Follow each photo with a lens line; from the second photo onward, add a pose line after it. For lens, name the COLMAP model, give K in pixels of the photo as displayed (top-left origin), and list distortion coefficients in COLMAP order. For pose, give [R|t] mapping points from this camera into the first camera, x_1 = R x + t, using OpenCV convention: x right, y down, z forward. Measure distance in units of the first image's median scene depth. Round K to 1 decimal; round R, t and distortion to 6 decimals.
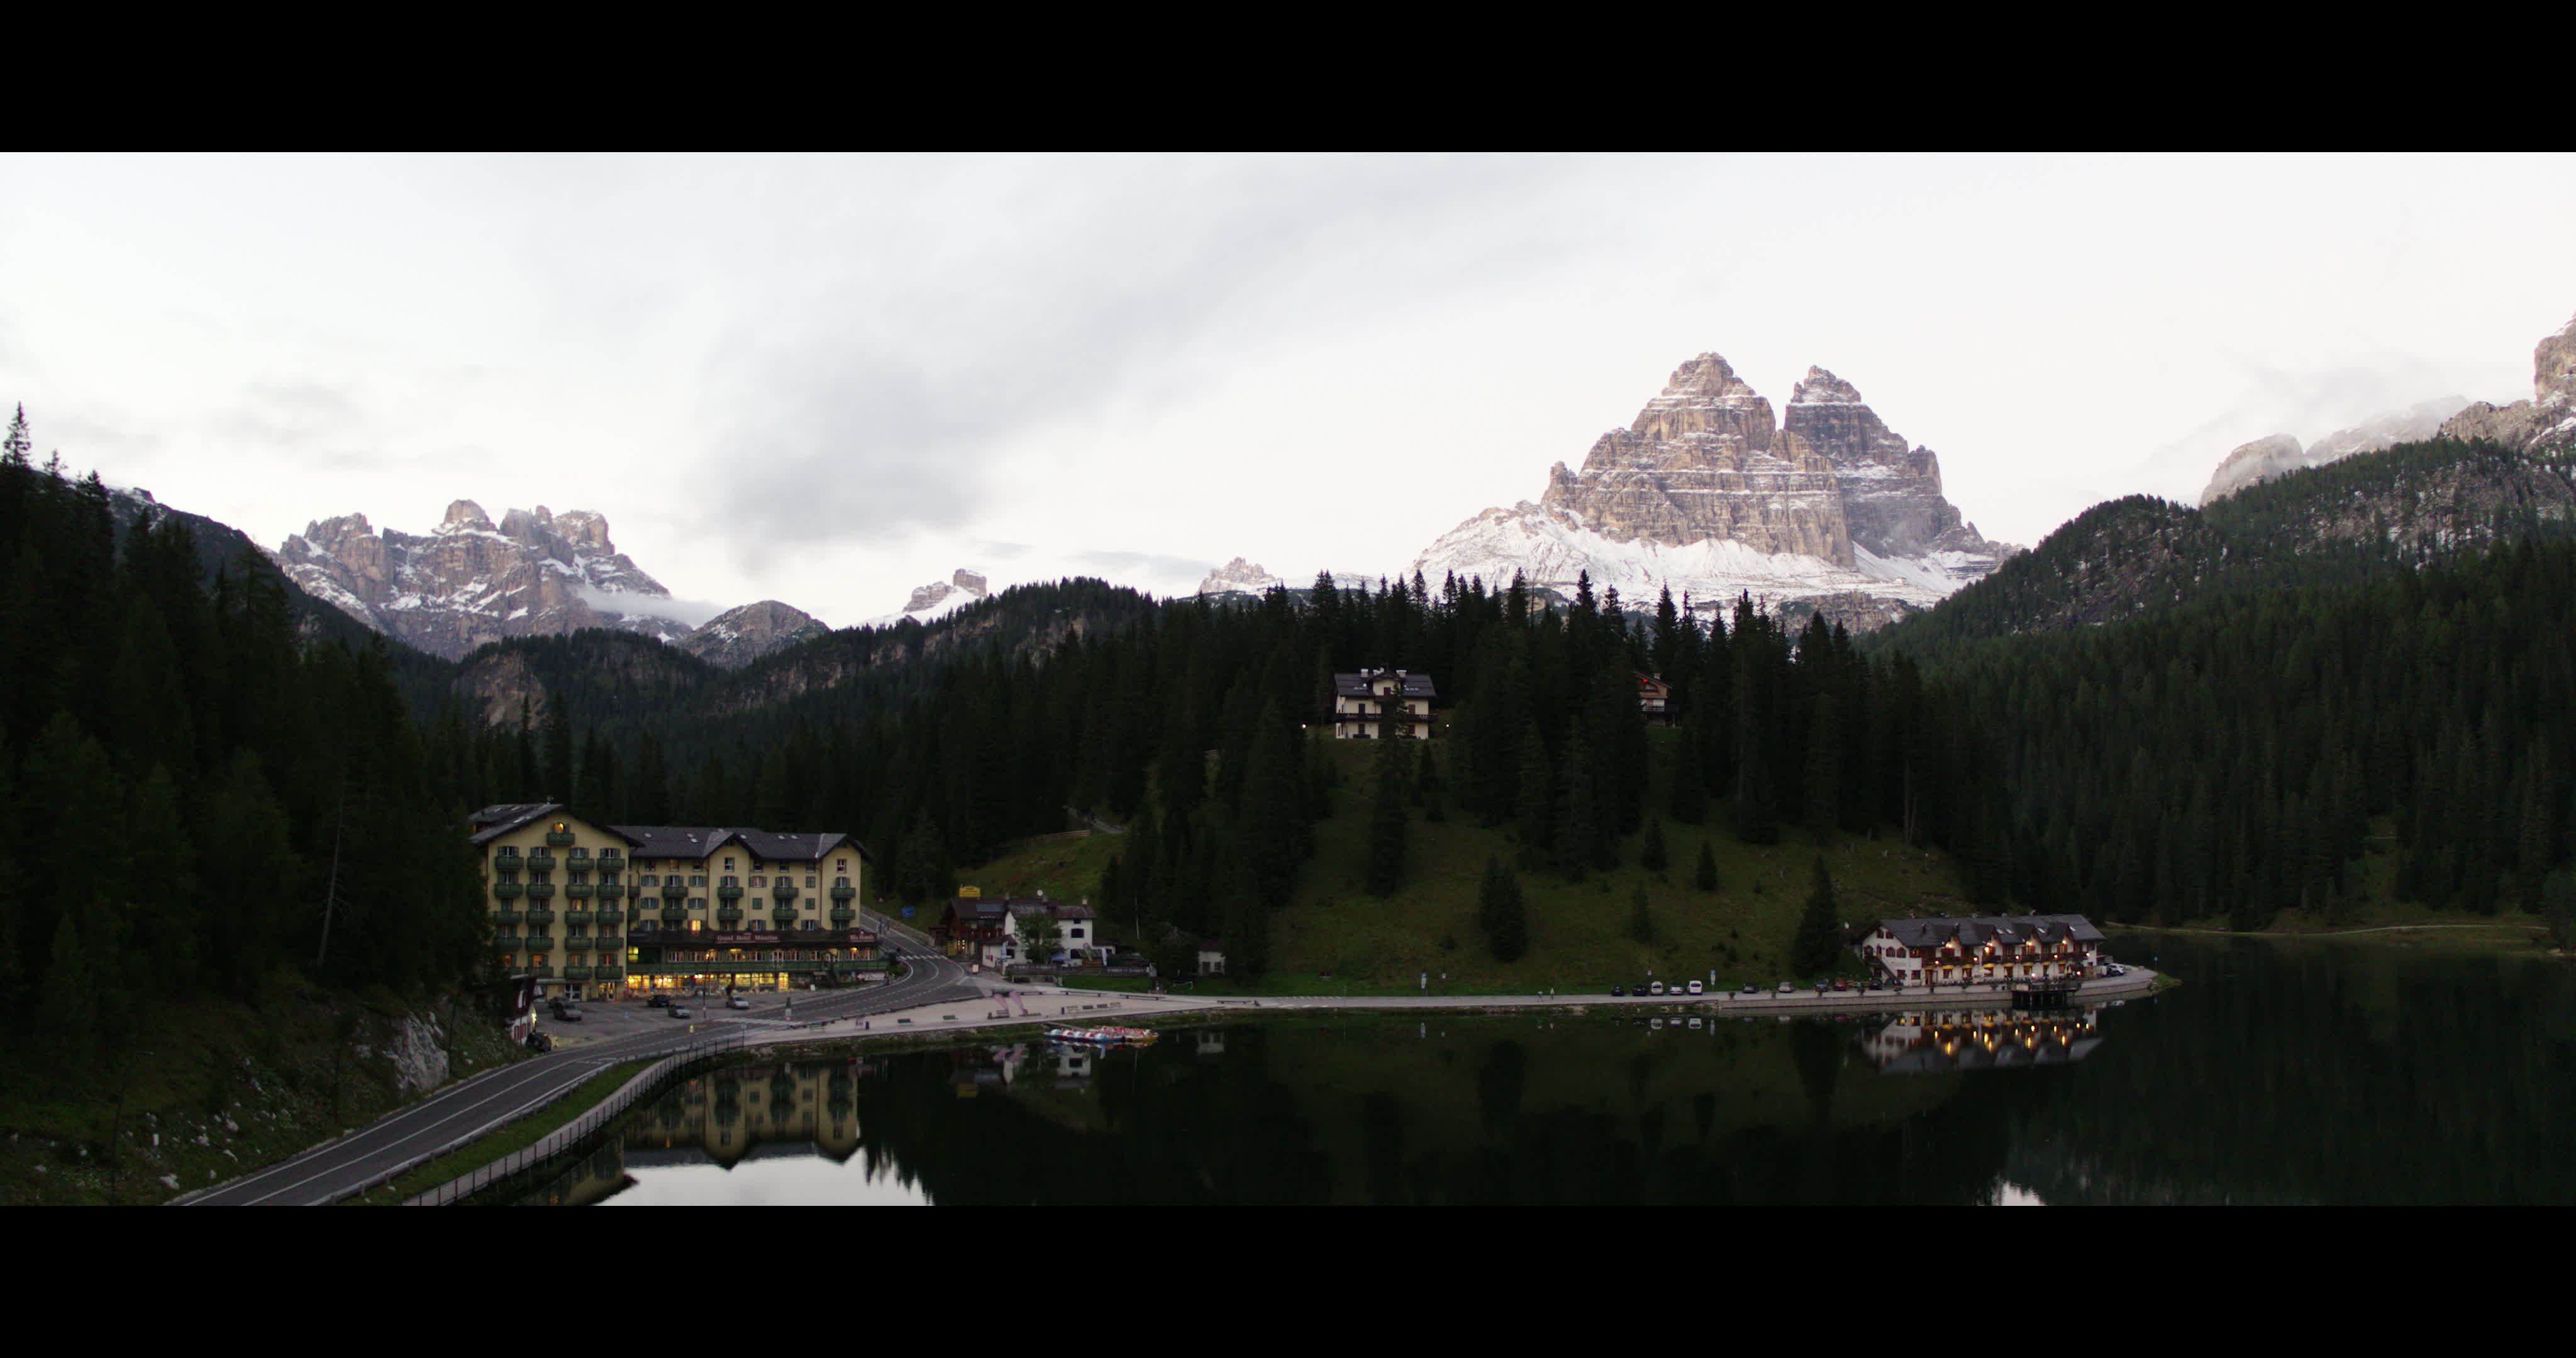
lens RADIAL K [[2215.2, 0, 1337.0], [0, 2215.2, 667.6], [0, 0, 1]] dist [-0.219840, 0.104034]
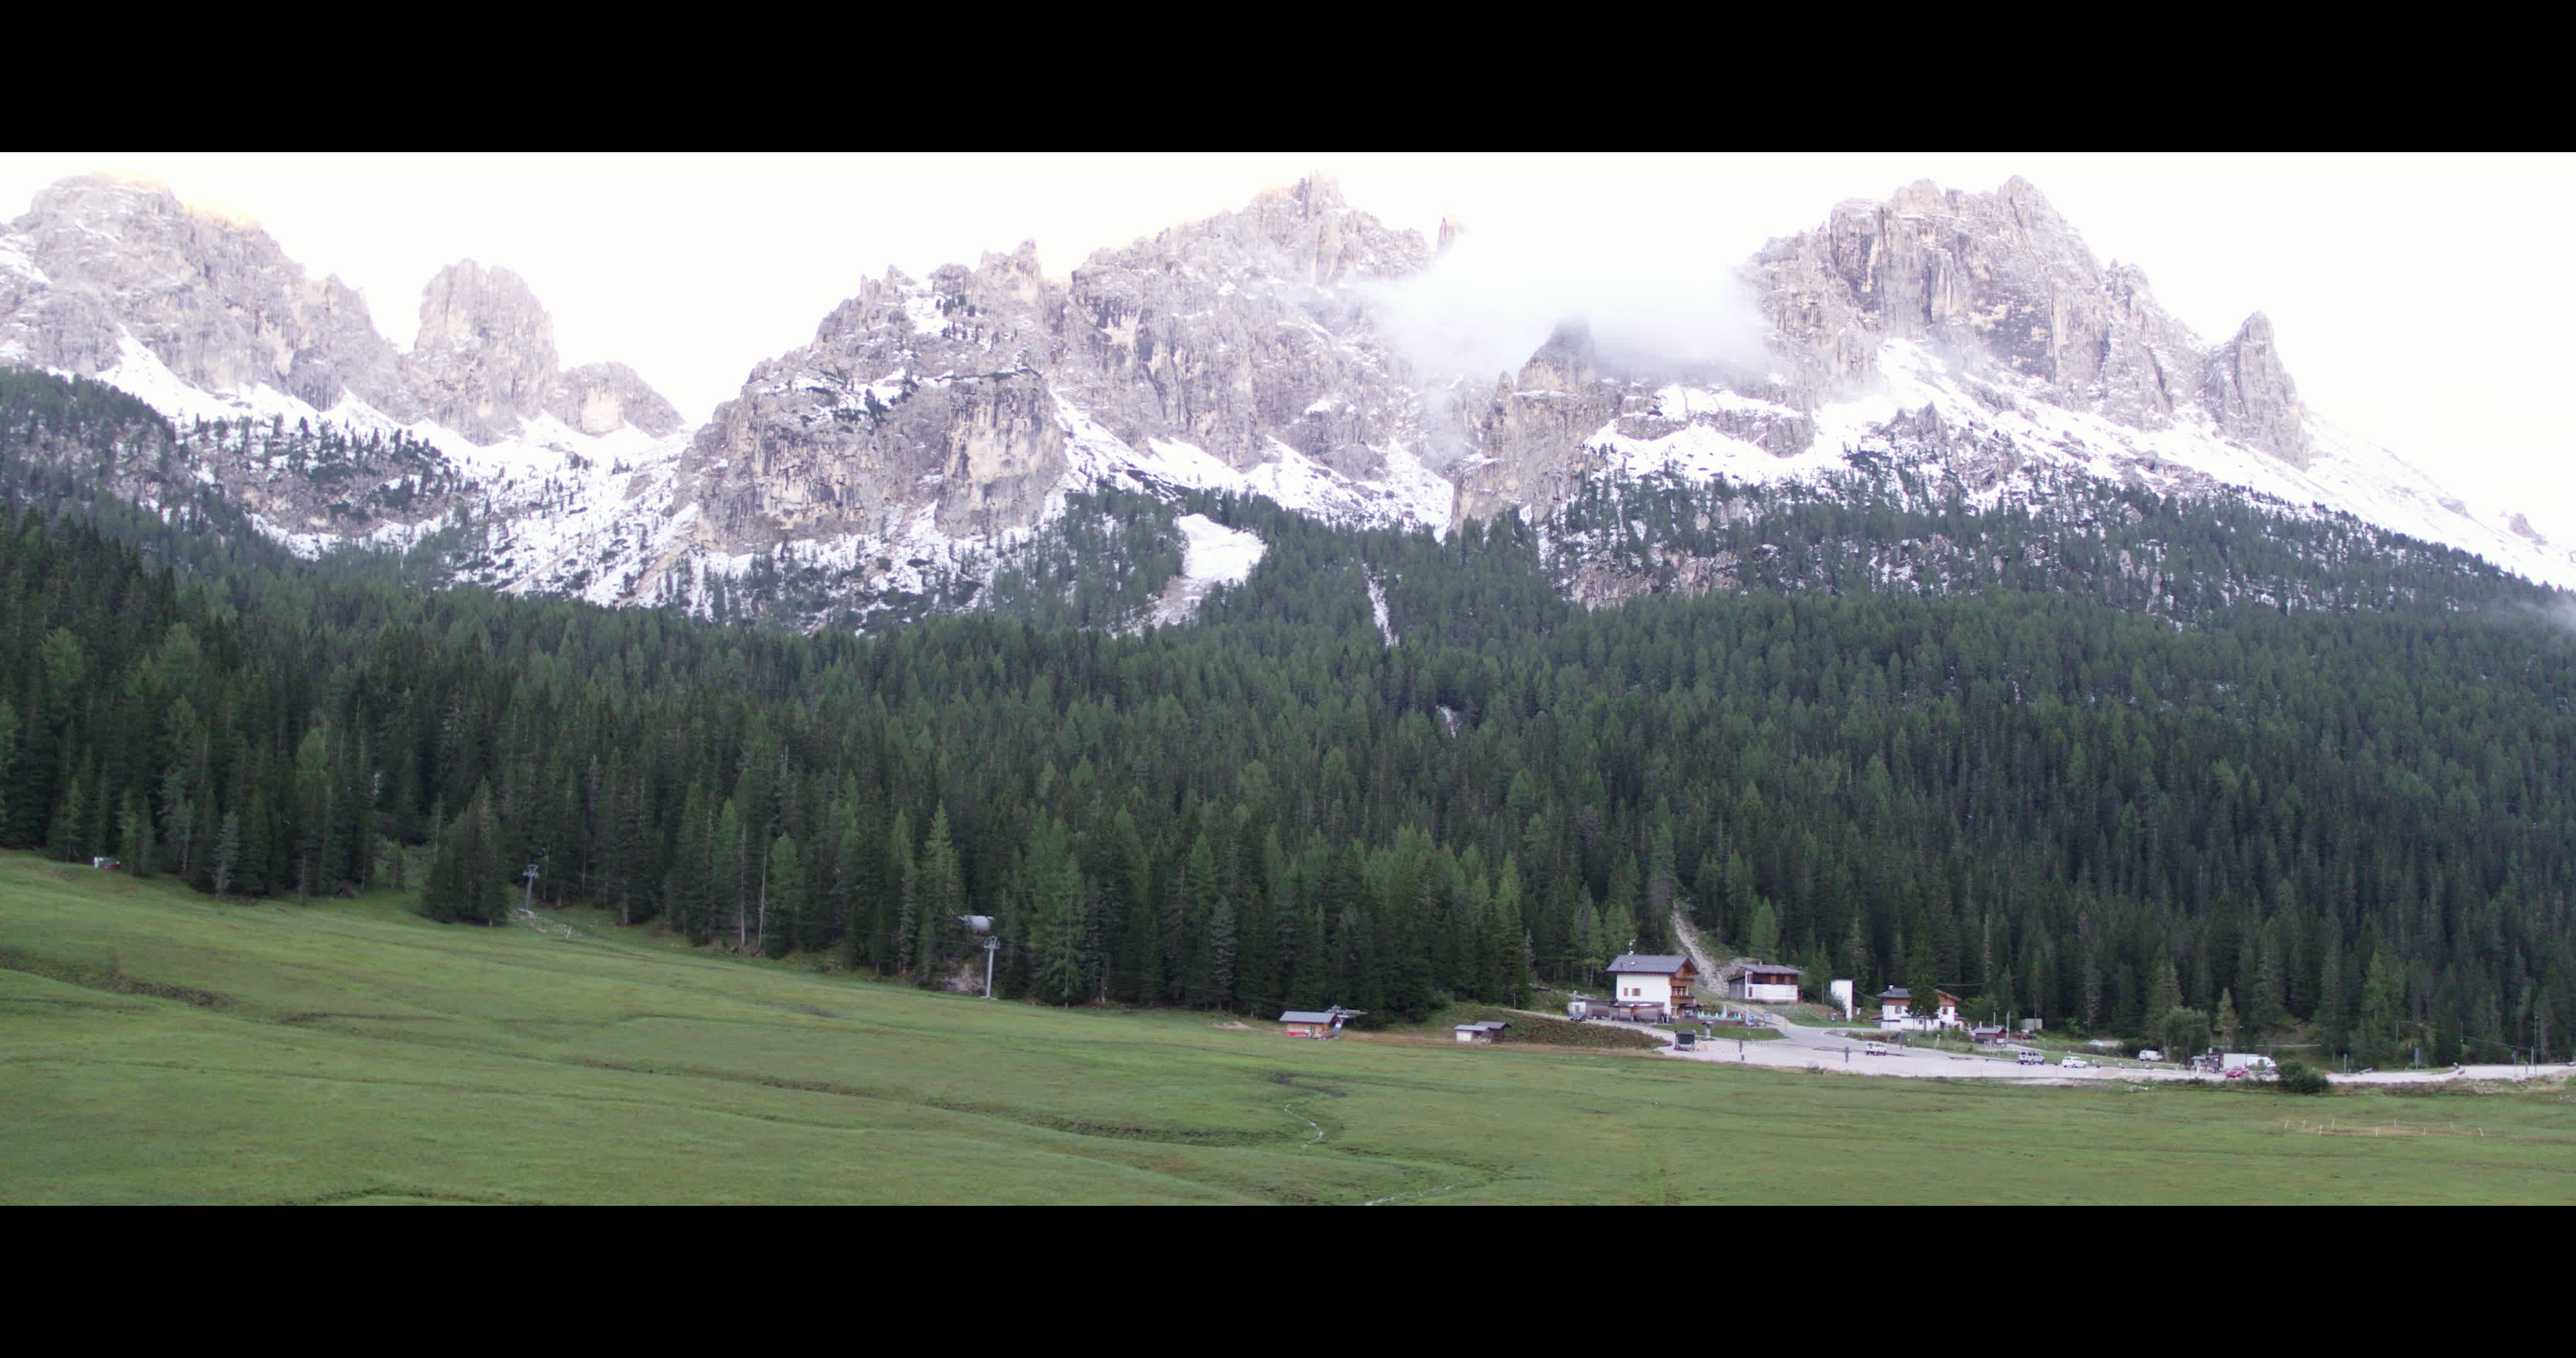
lens RADIAL K [[2215.2, 0, 1316.2], [0, 2215.2, 687.5], [0, 0, 1]] dist [-0.219840, 0.104034]
pose [[0.018745, 0.115547, 0.993125, -0.489032], [-0.112915, 0.987190, -0.112725, 0.090024], [-0.993428, -0.110025, 0.031552, 1.158208]]
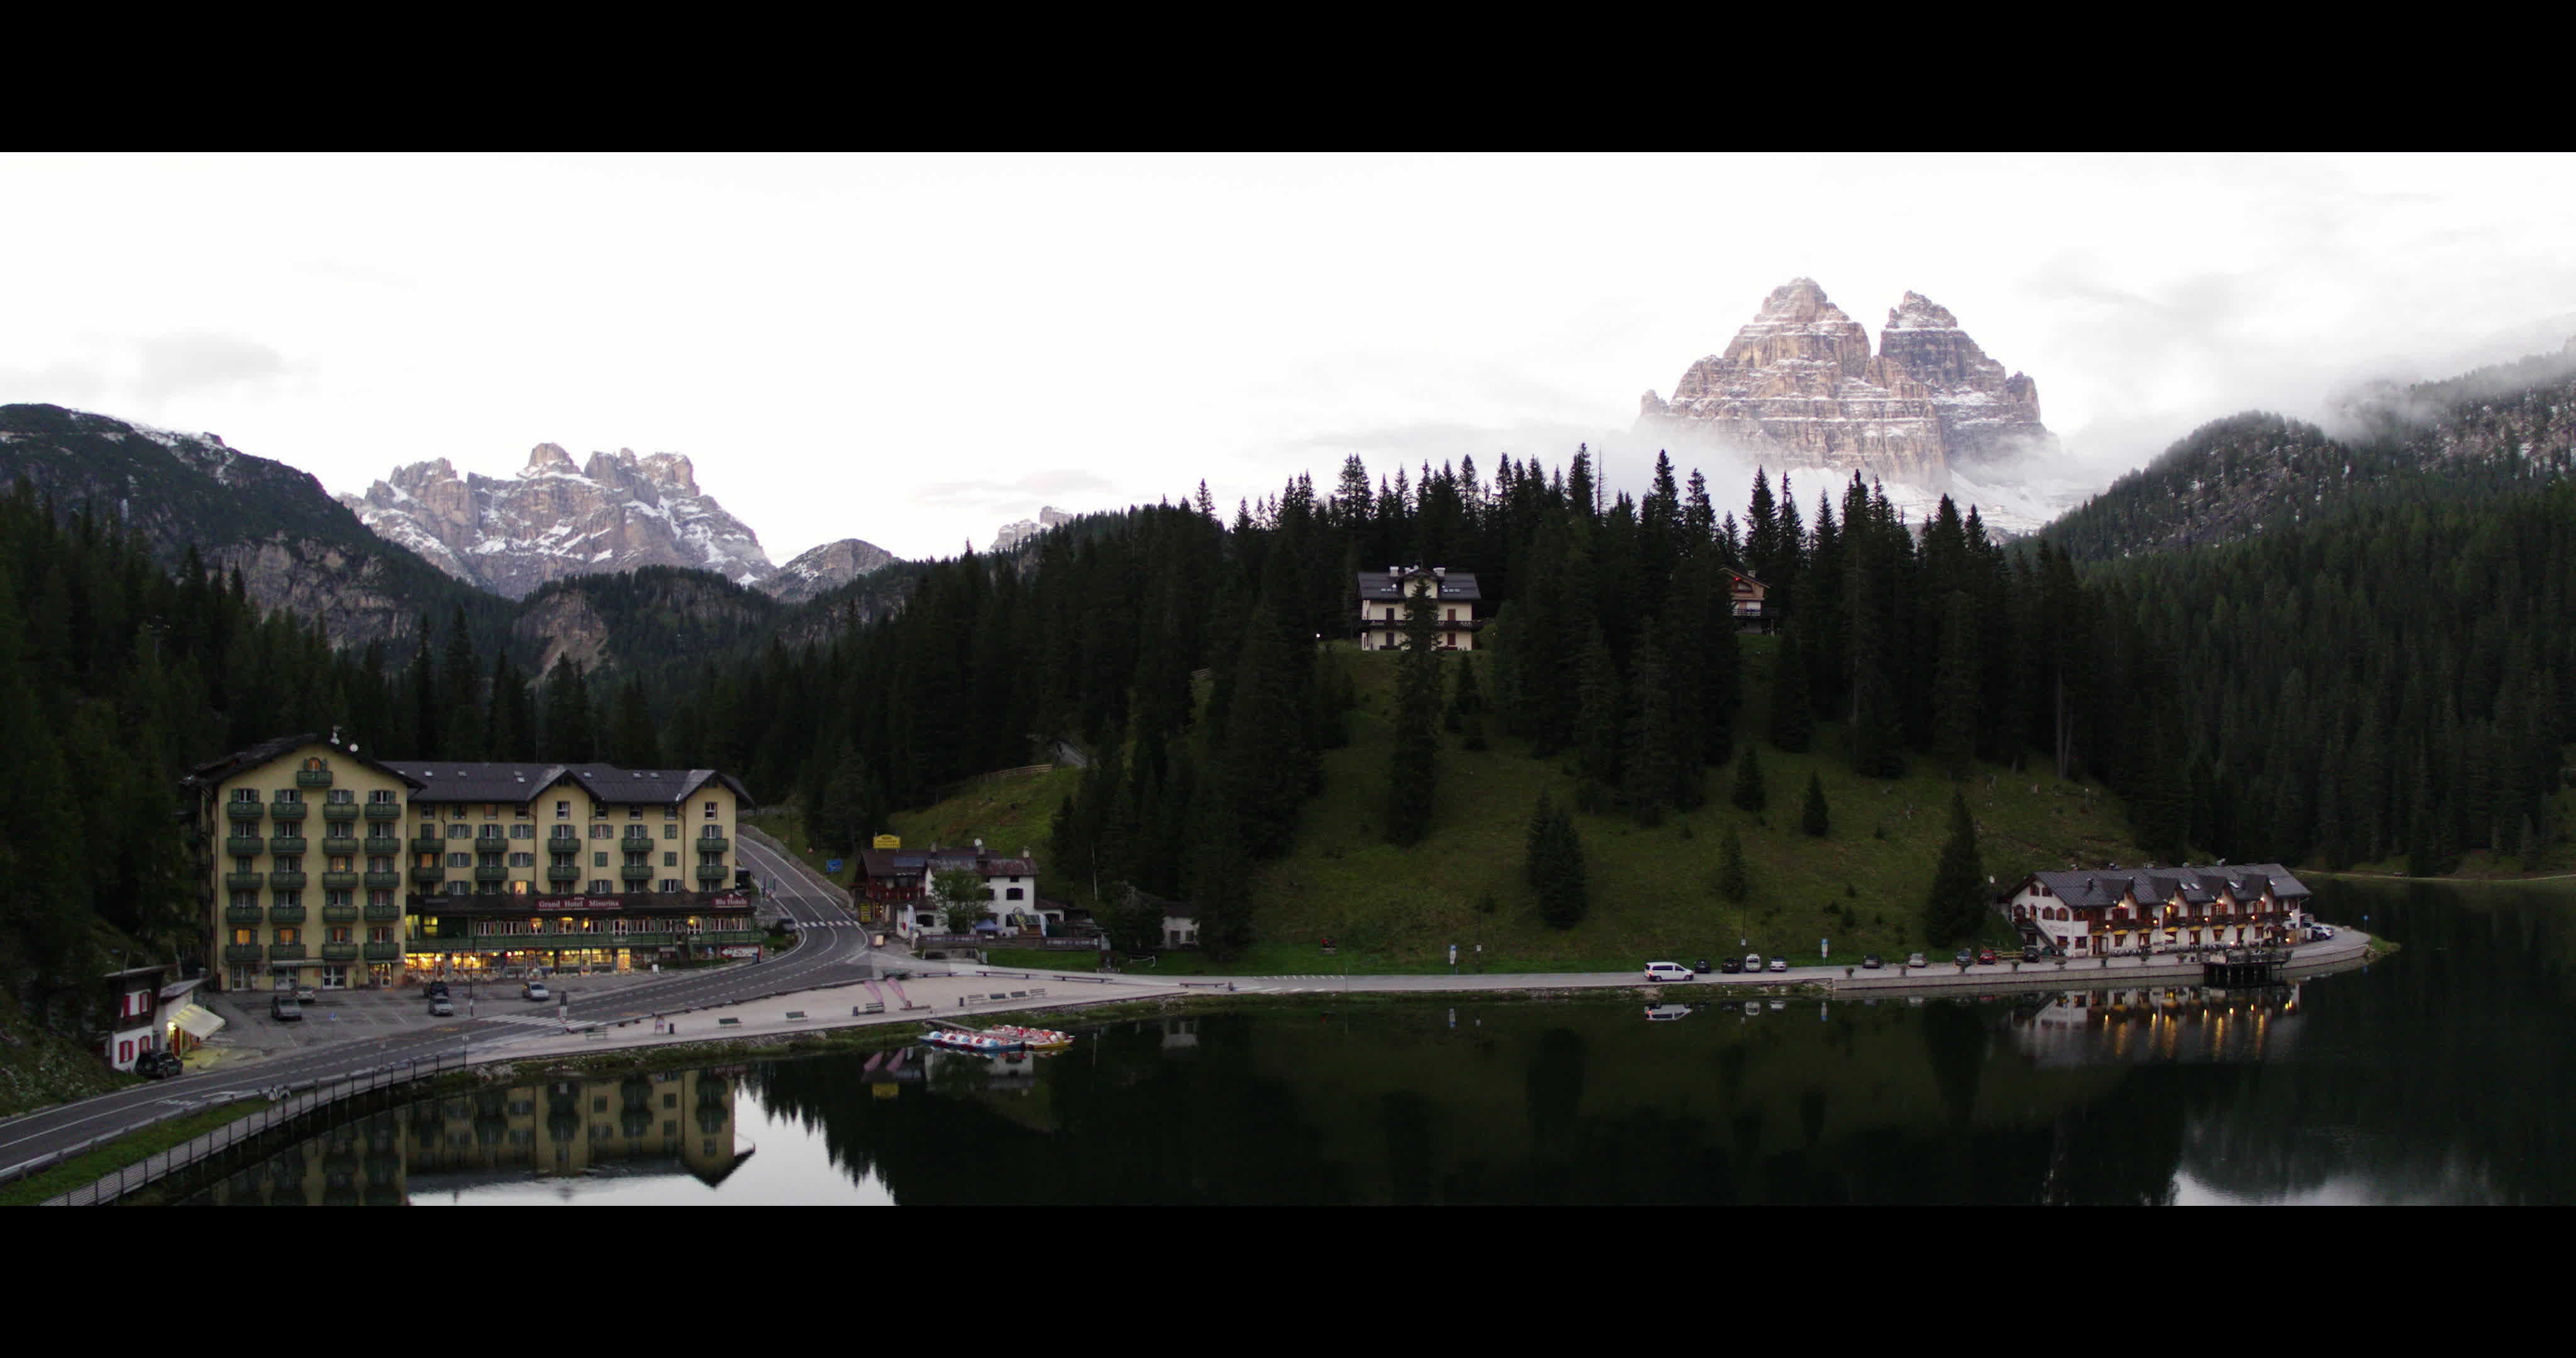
lens RADIAL K [[2215.2, 0, 1337.6], [0, 2215.2, 671.5], [0, 0, 1]] dist [-0.219840, 0.104034]
pose [[0.999098, -0.006956, -0.041891, 0.012437], [0.008230, 0.999506, 0.030318, 0.007037], [0.041659, -0.030635, 0.998662, 0.086494]]
